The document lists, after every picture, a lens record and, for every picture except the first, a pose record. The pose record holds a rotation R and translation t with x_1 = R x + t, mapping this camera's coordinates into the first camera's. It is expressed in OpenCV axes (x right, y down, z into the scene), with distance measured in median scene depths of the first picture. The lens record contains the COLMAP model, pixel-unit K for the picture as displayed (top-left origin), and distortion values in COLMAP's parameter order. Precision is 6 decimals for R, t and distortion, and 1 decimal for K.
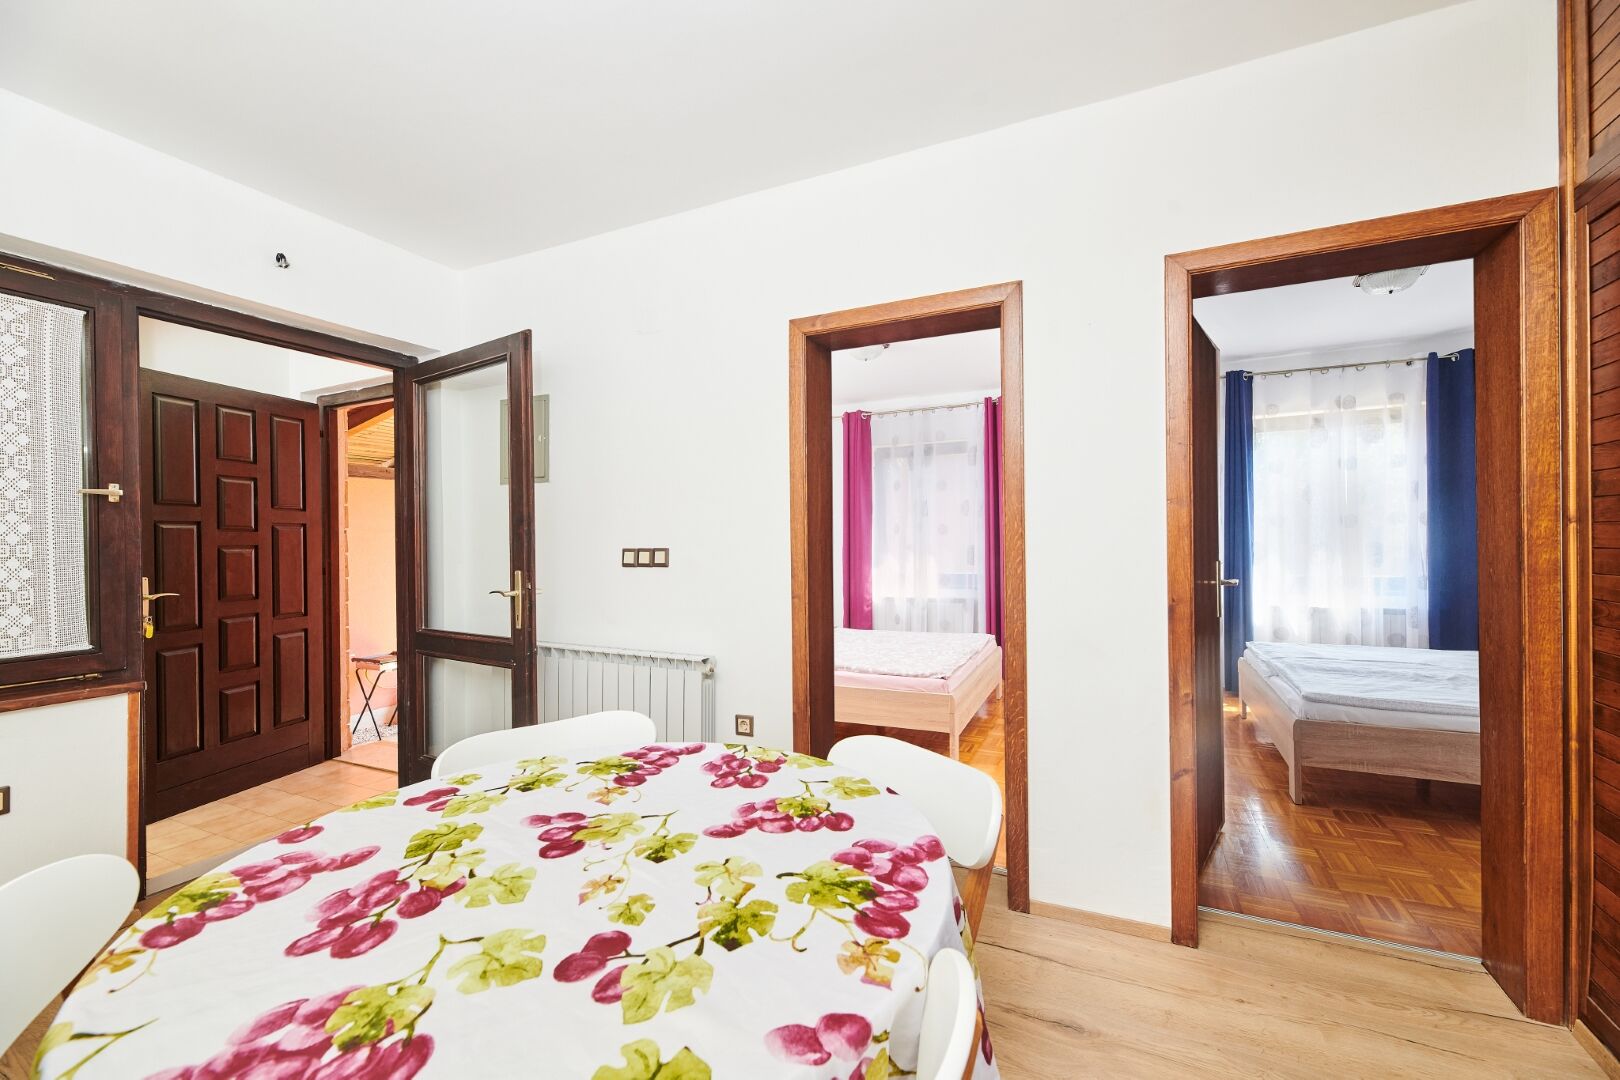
lens RADIAL K [[660.0, 0, 841.1], [0, 660.0, 546.9], [0, 0, 1]] dist [0.000681, -0.000351]
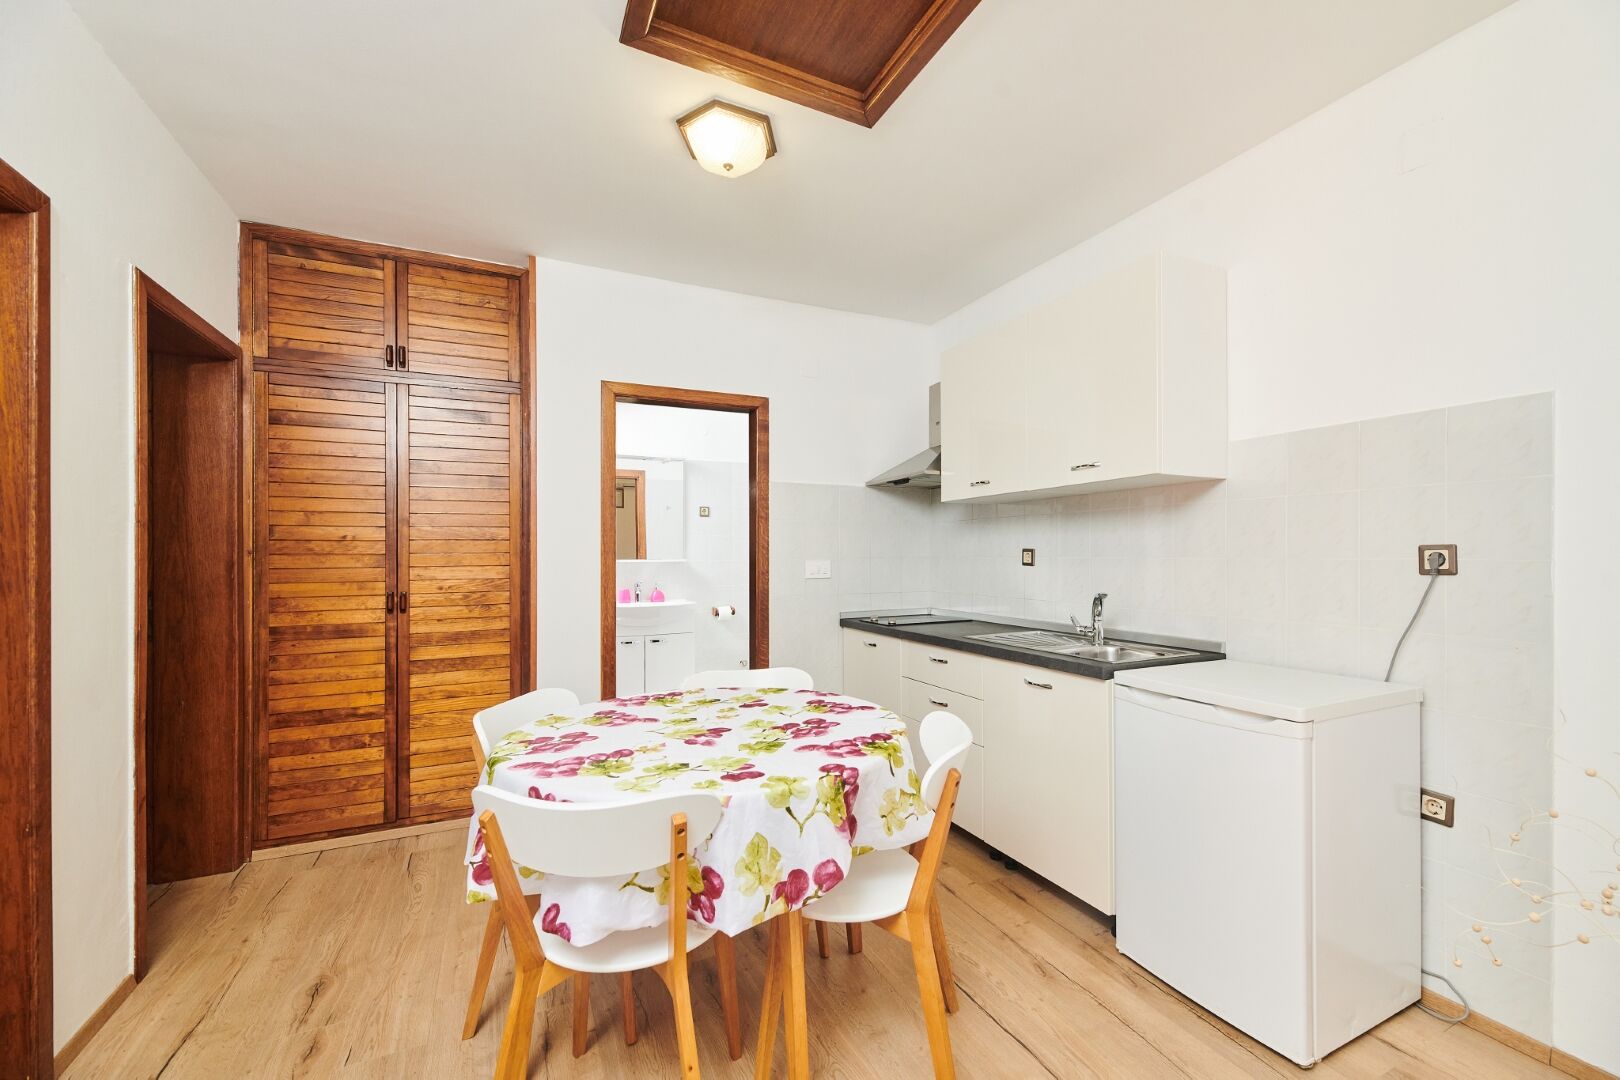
lens RADIAL K [[661.9, 0, 815.1], [0, 661.9, 551.9], [0, 0, 1]] dist [-0.001216, -0.000710]
pose [[-0.745020, 0.023485, 0.666629, -1.661658], [0.023656, 0.999682, -0.008782, 0.005489], [-0.666623, 0.009227, -0.745338, 1.977544]]
